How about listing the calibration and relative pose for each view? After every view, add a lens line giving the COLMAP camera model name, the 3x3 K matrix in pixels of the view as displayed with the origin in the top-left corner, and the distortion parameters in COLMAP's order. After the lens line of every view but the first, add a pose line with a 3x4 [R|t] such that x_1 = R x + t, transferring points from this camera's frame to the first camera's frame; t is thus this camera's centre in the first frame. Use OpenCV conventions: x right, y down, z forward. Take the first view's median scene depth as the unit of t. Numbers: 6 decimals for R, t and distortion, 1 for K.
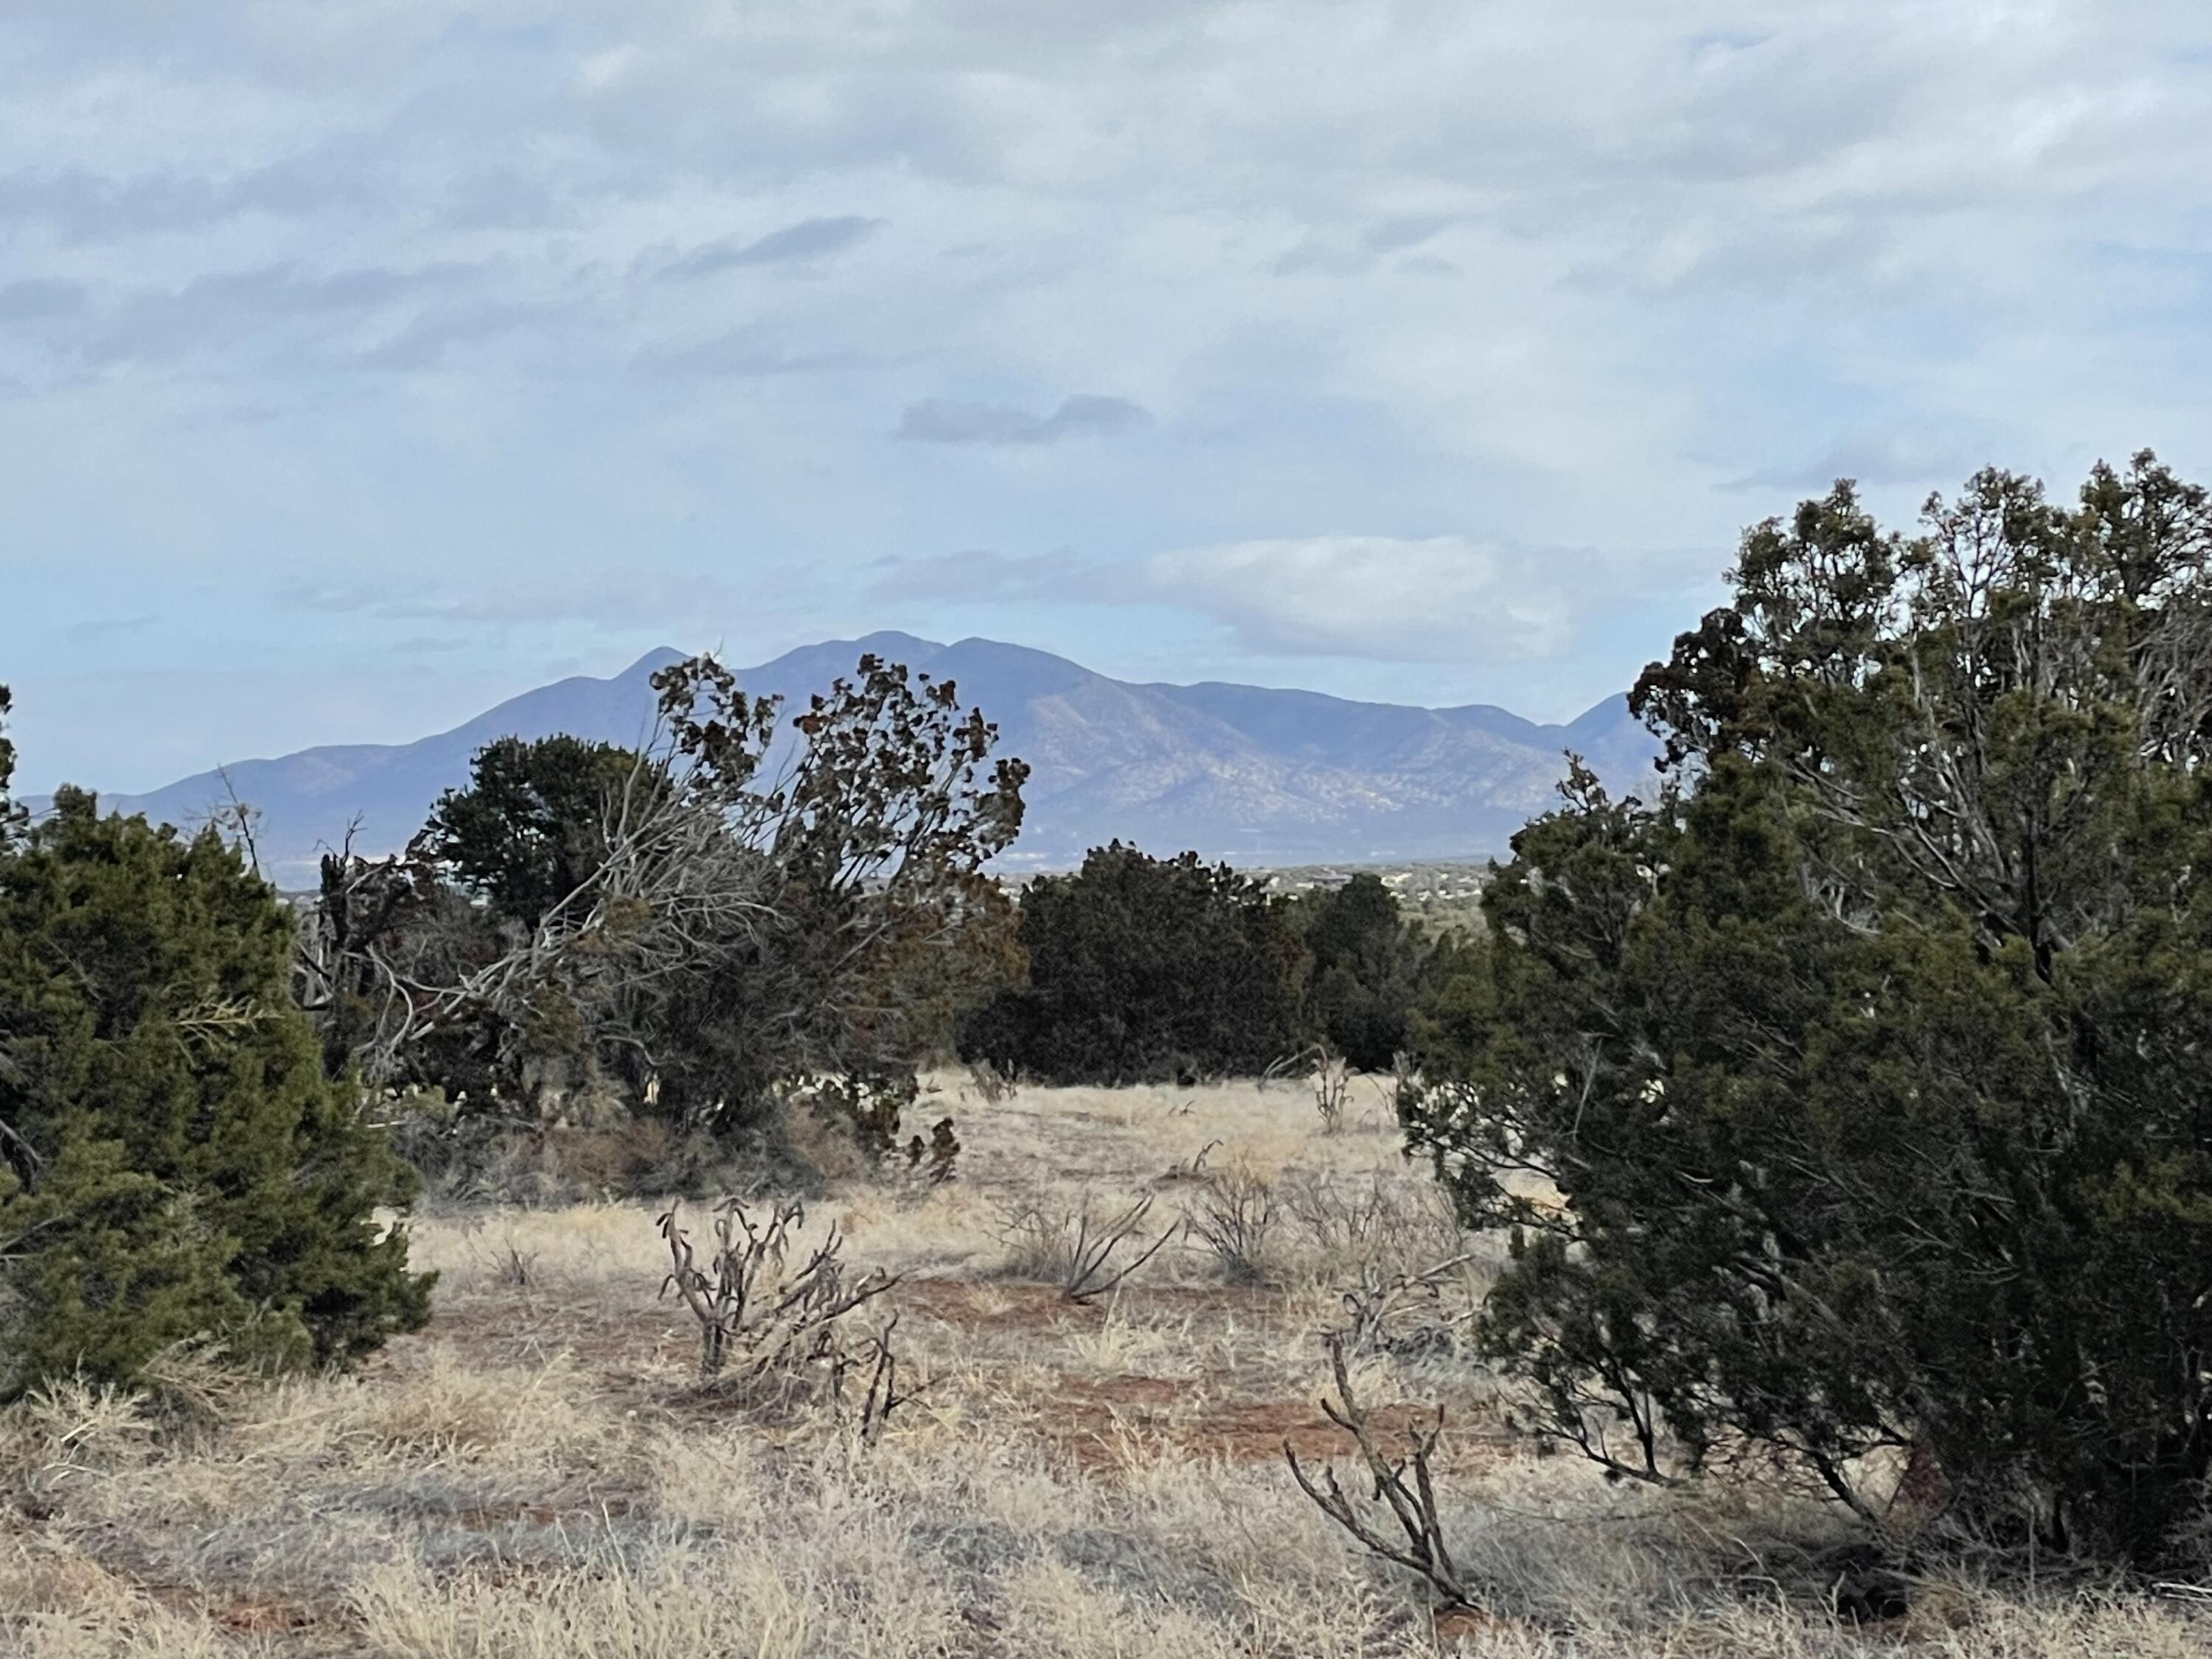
lens RADIAL K [[6941.6, 0, 1105.7], [0, 6941.6, 829.4], [0, 0, 1]] dist [0.131264, 0.000000]
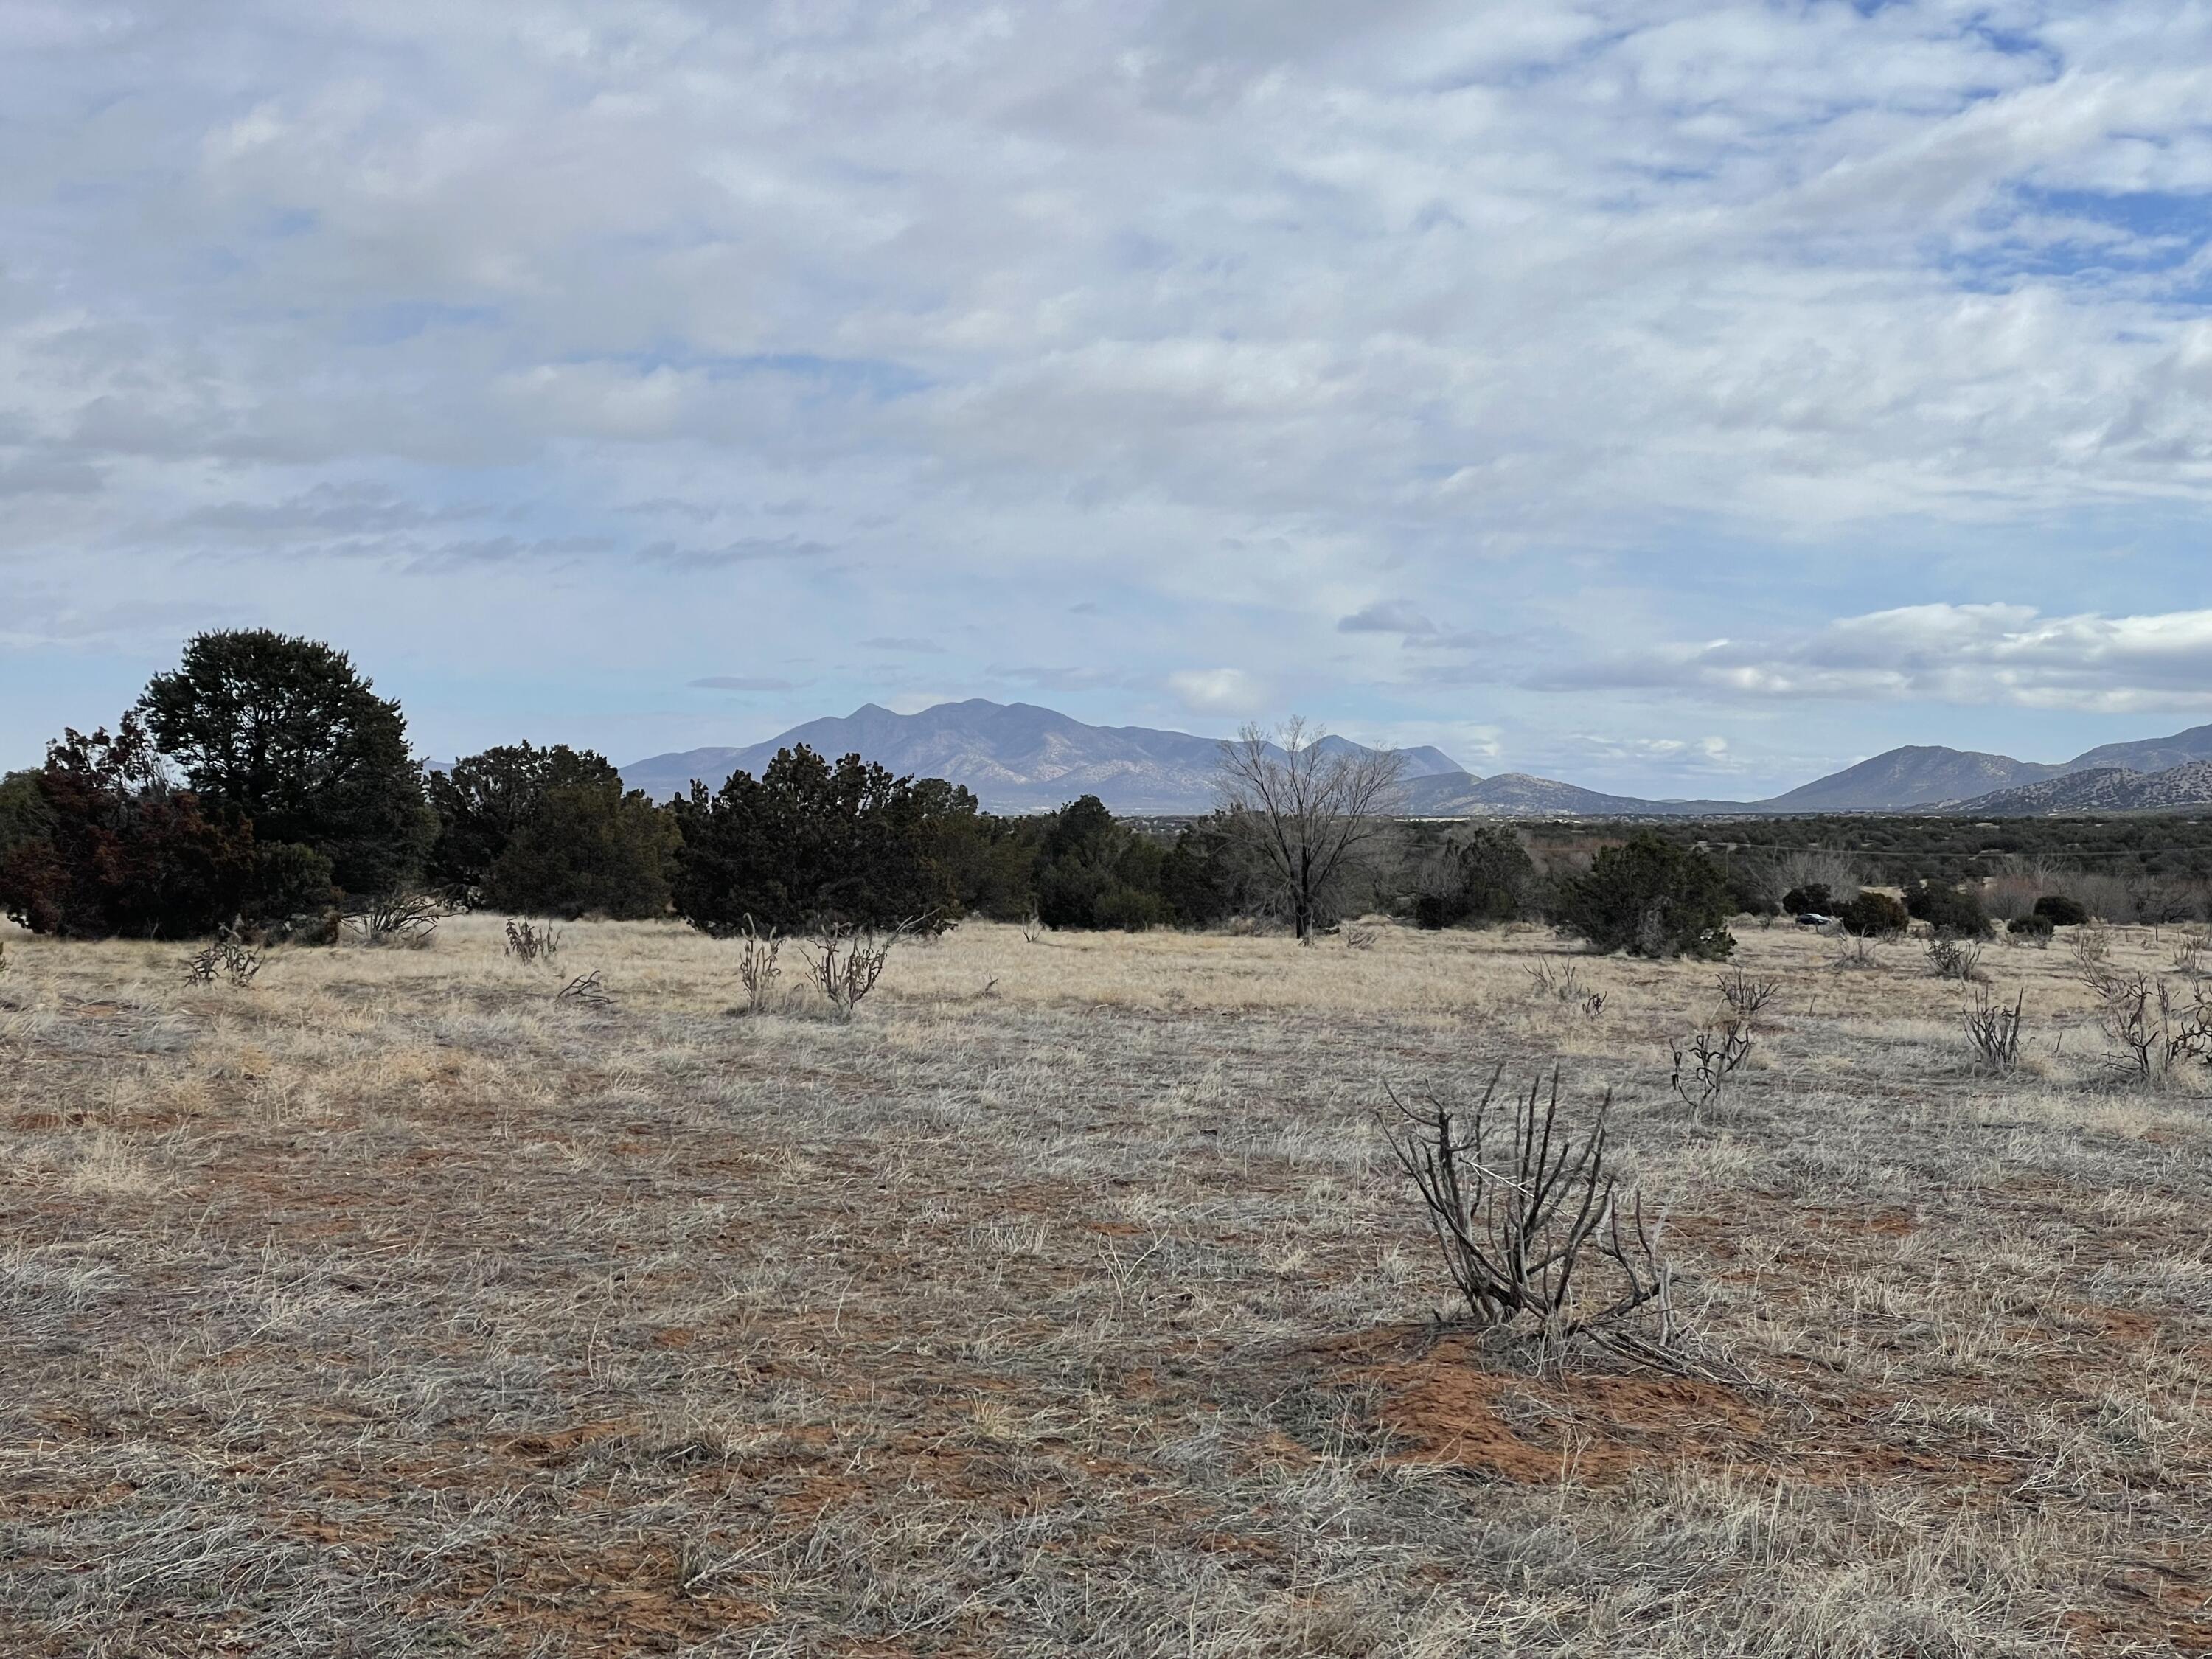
lens RADIAL K [[3470.4, 0, 1104.4], [0, 3470.4, 831.7], [0, 0, 1]] dist [0.239662, 0.000000]
pose [[0.999714, 0.022562, 0.007918, 0.054988], [-0.022632, 0.999705, 0.008854, 0.011059], [-0.007716, -0.009030, 0.999929, 0.371459]]
